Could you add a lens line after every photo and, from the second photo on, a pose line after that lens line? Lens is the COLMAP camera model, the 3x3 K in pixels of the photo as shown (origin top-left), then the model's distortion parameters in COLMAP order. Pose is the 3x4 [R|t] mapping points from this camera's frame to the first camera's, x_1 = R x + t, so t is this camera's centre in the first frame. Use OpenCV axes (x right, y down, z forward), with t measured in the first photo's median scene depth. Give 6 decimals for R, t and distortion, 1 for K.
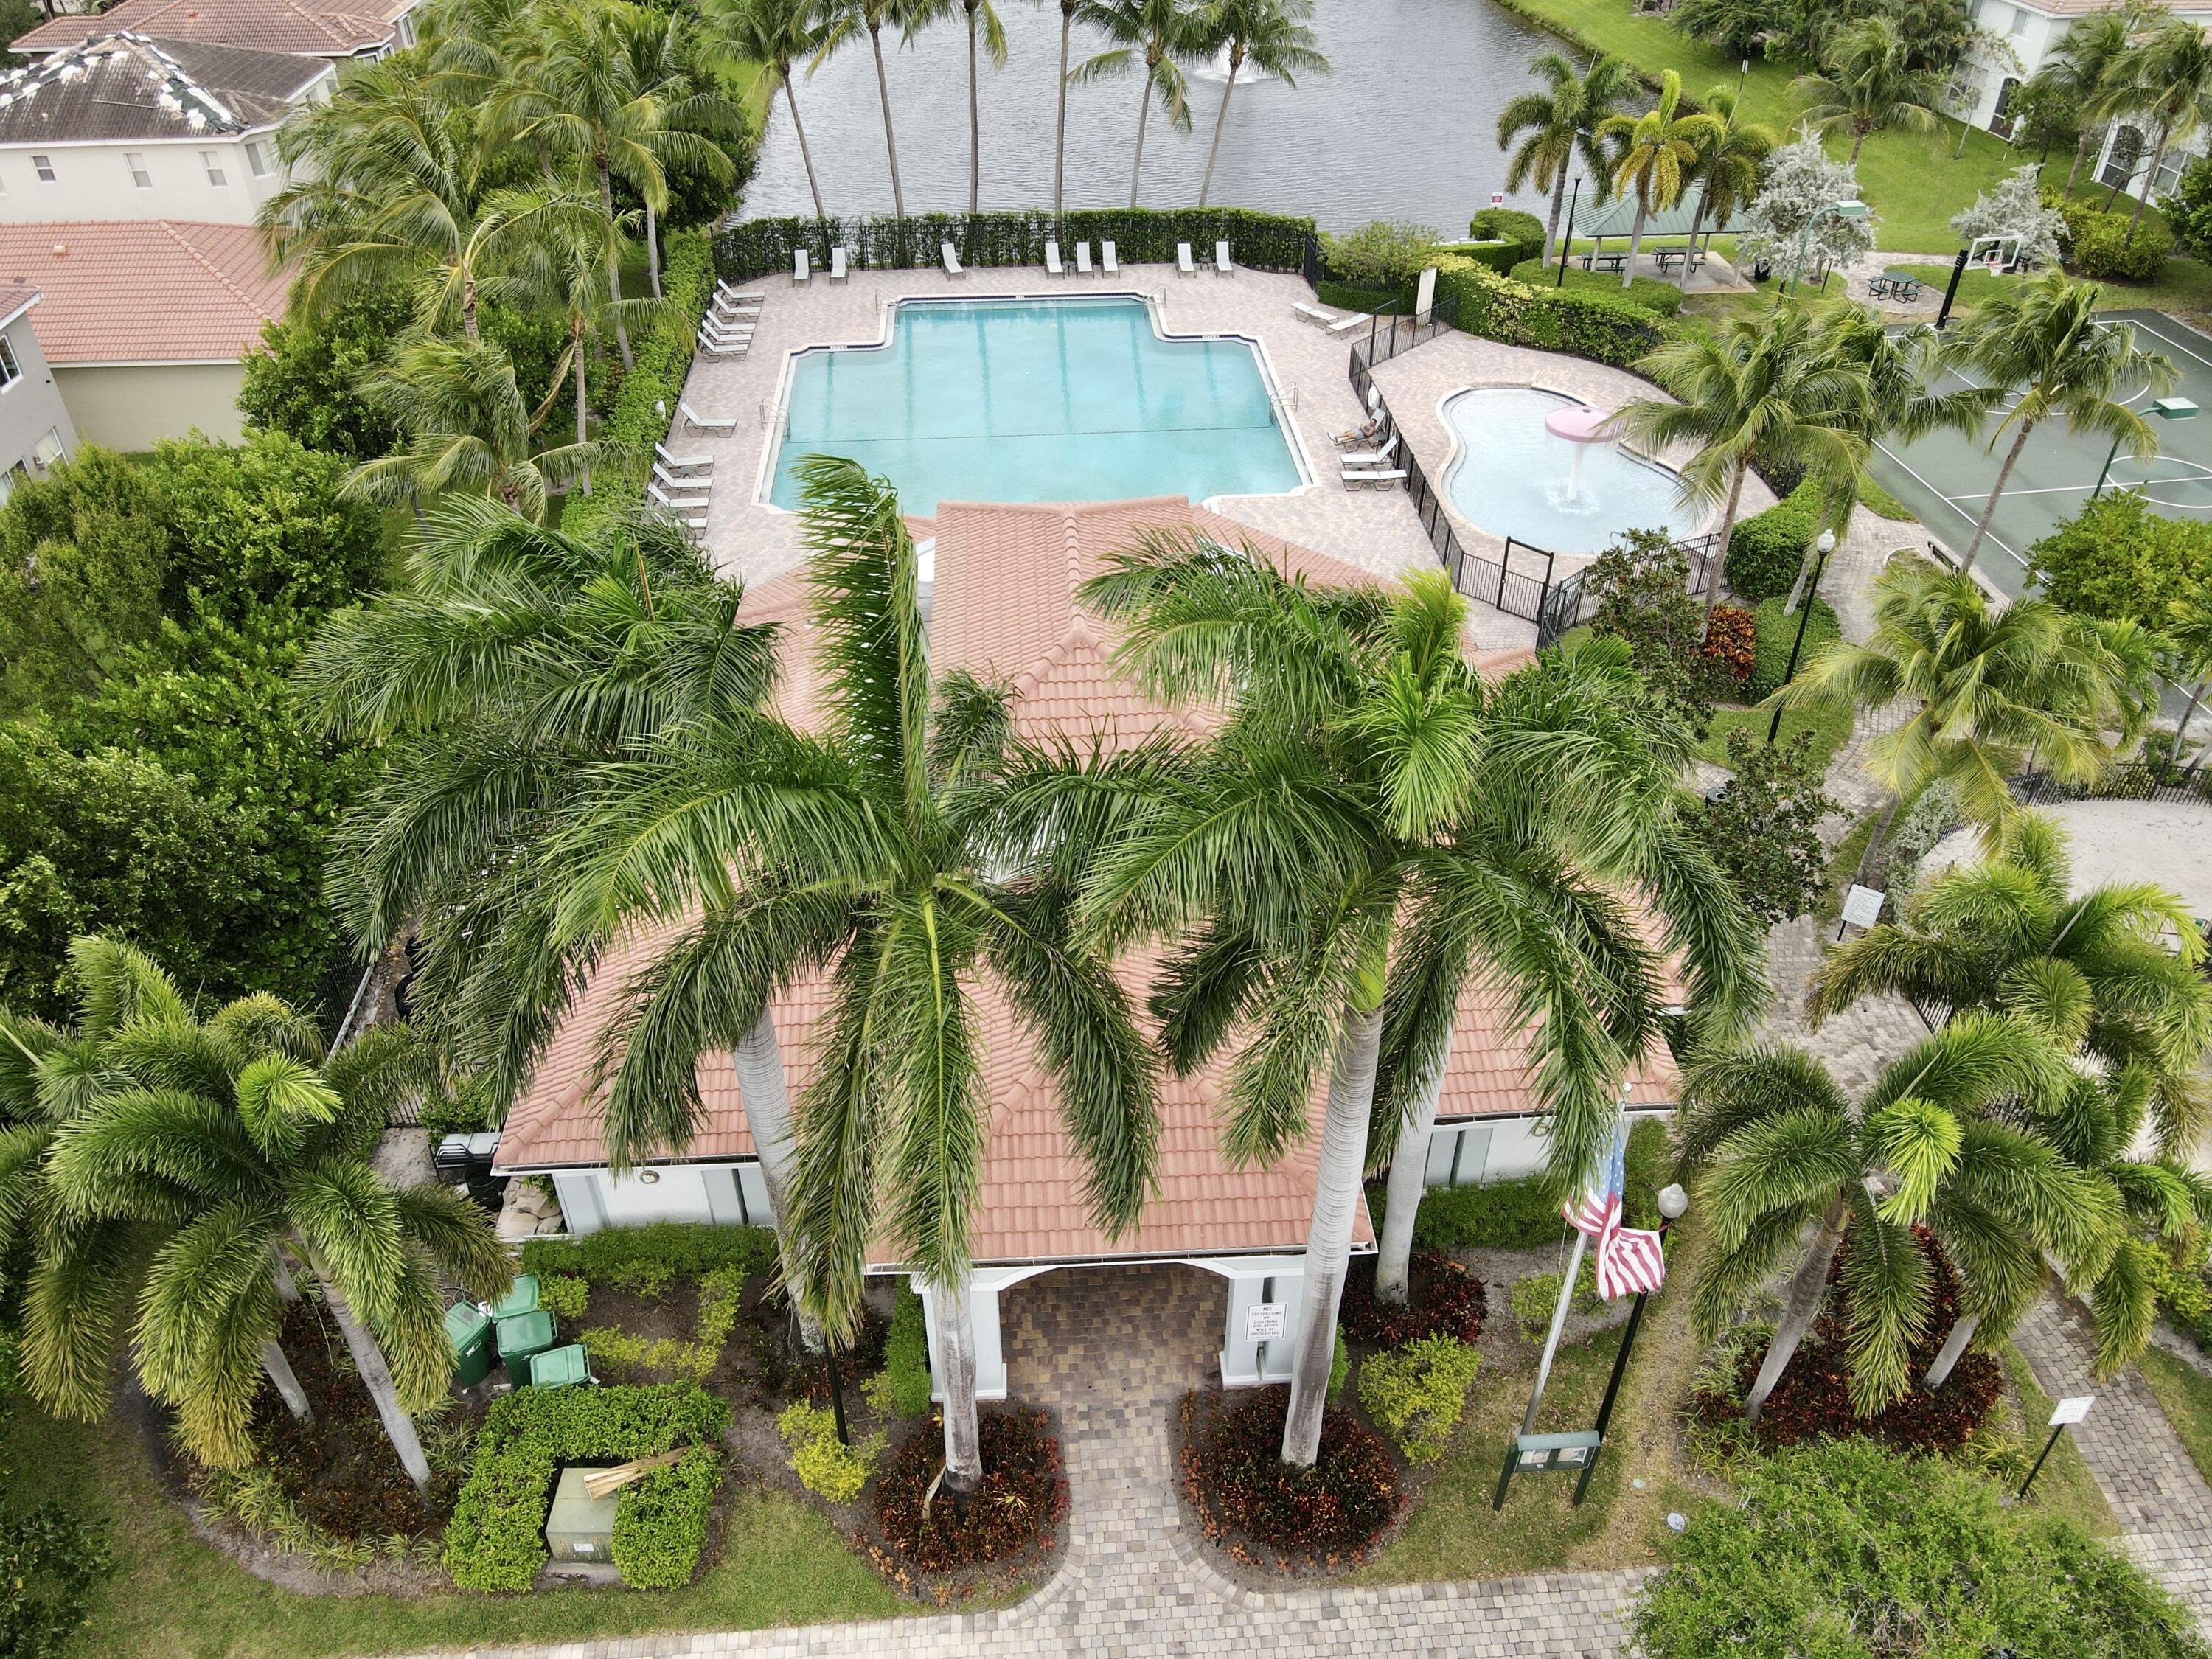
lens RADIAL K [[1629.5, 0, 1099.4], [0, 1629.5, 821.9], [0, 0, 1]] dist [0.015653, 0.001196]
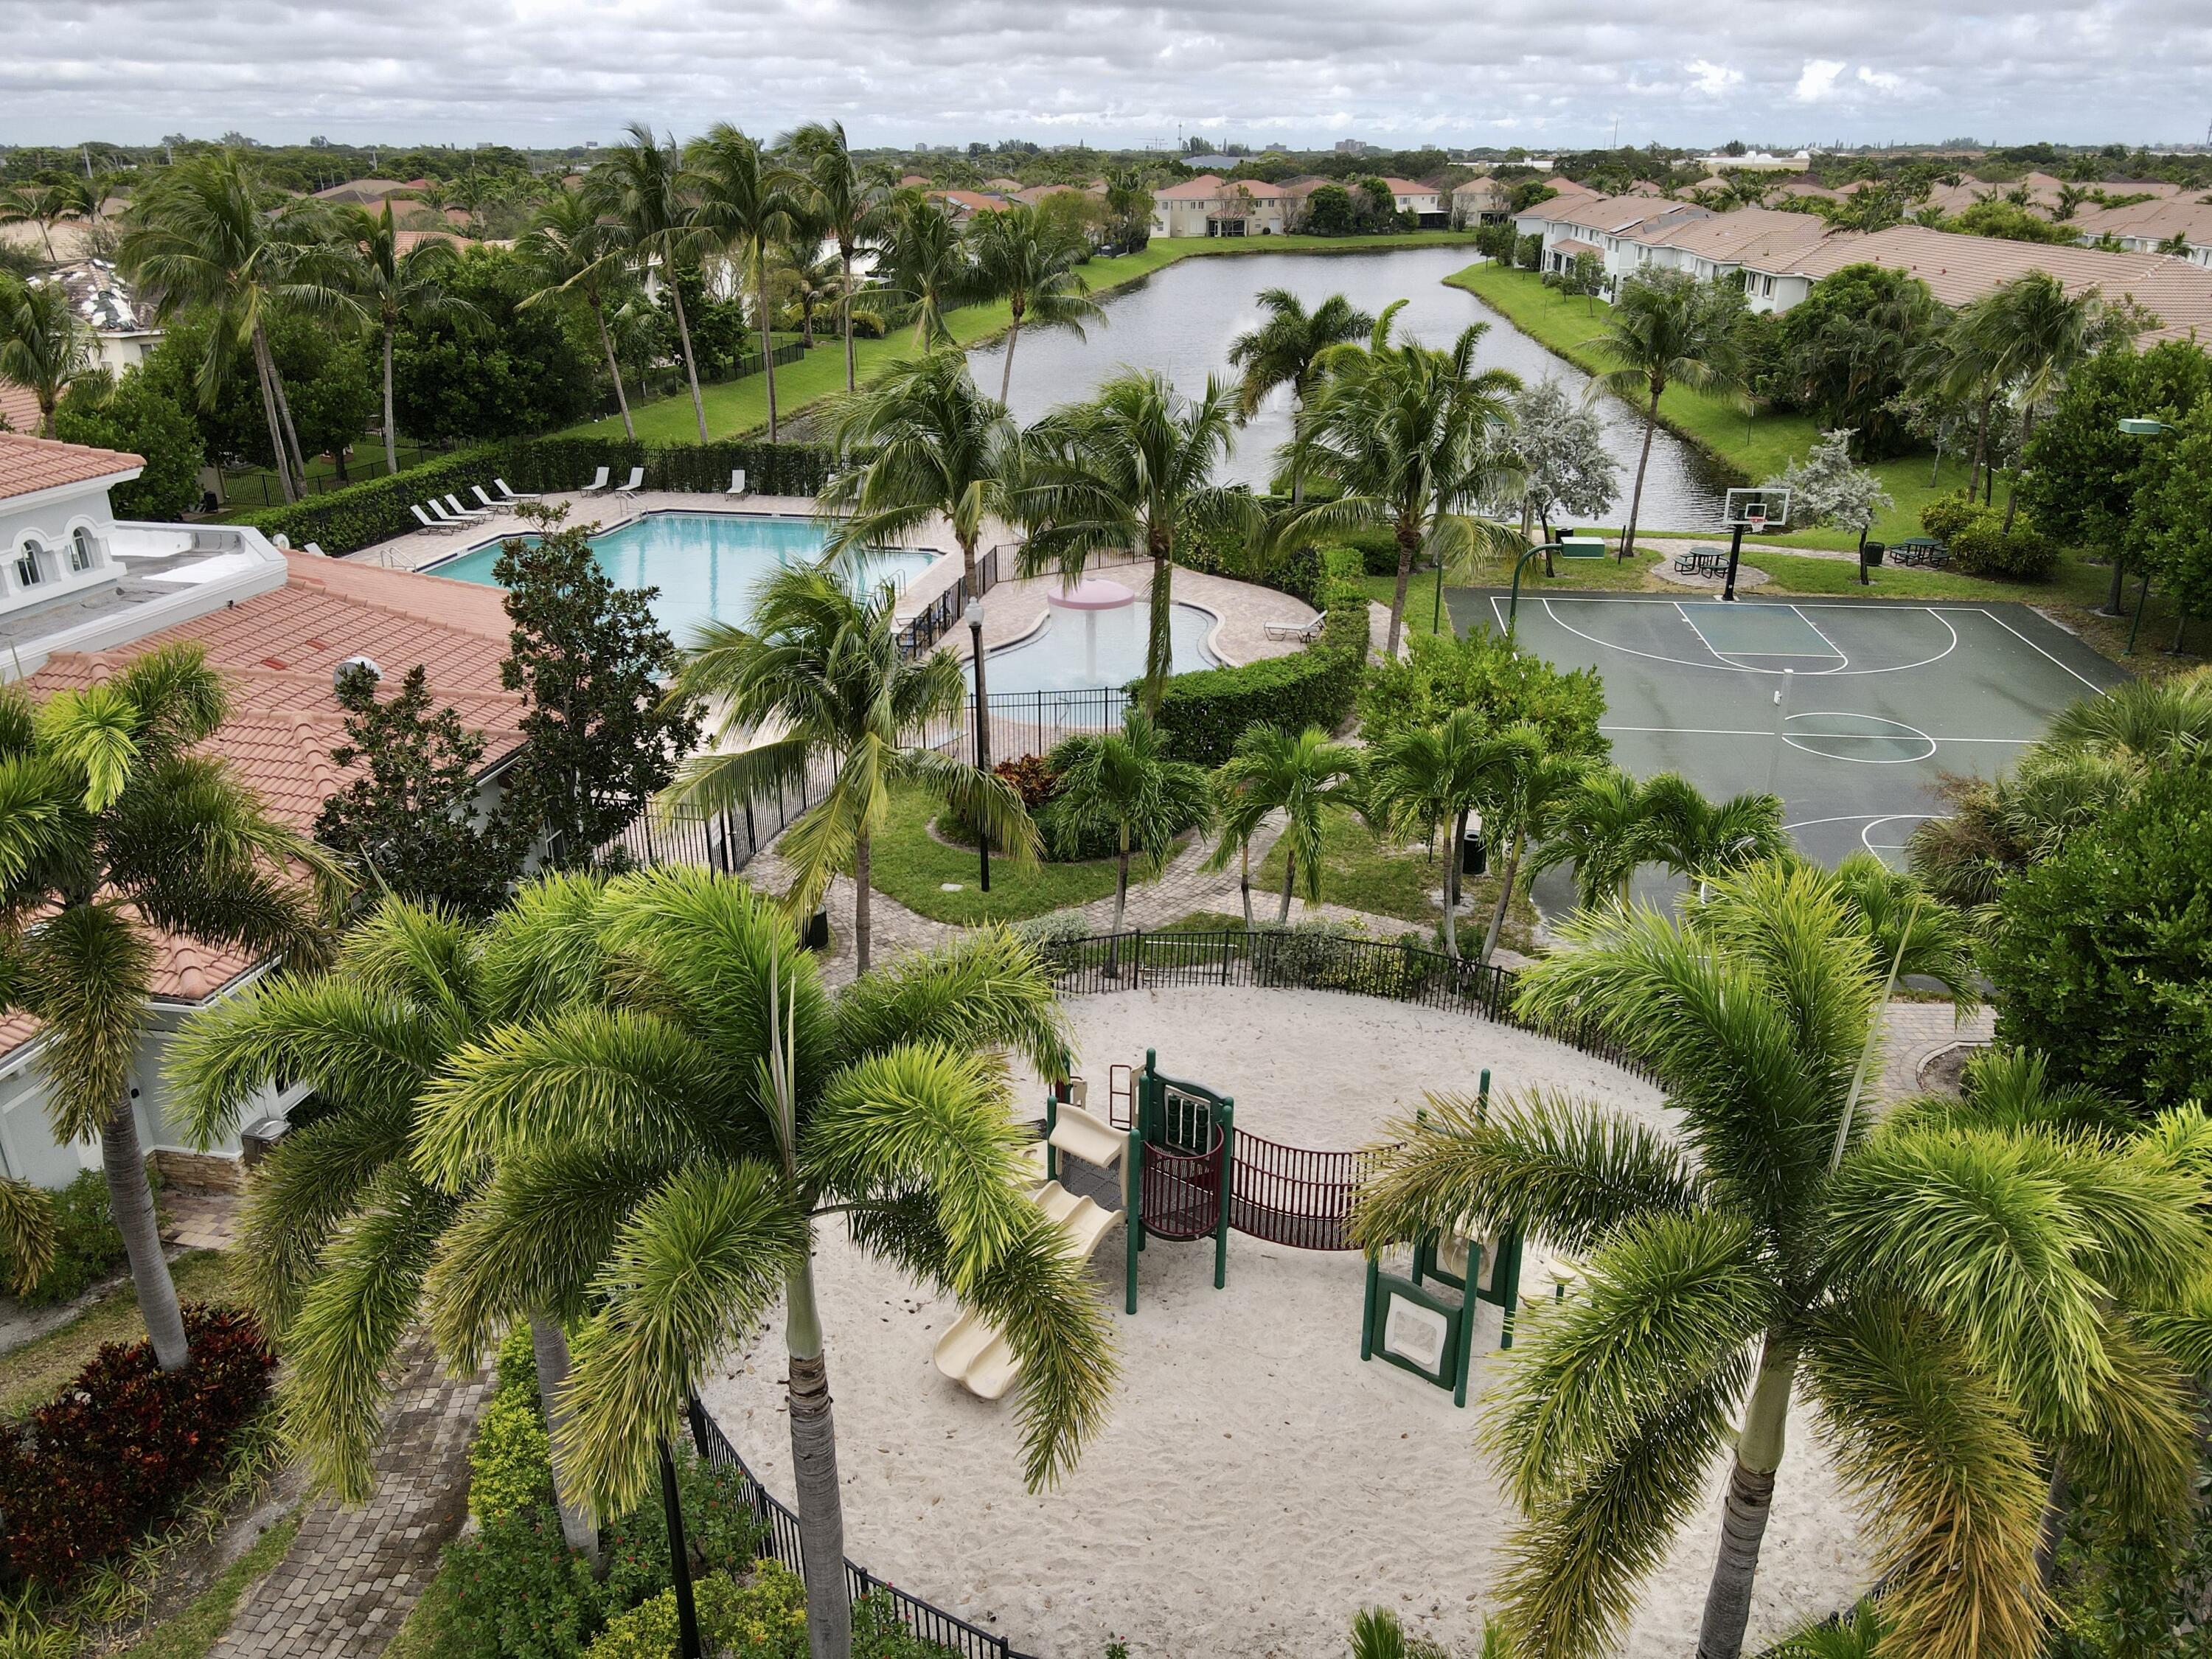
lens RADIAL K [[1629.5, 0, 1099.4], [0, 1629.5, 821.9], [0, 0, 1]] dist [0.015653, 0.001196]
pose [[0.964675, 0.098335, -0.244400, 0.406156], [-0.159013, 0.957009, -0.242587, 0.071585], [0.210039, 0.272881, 0.938840, 0.149639]]
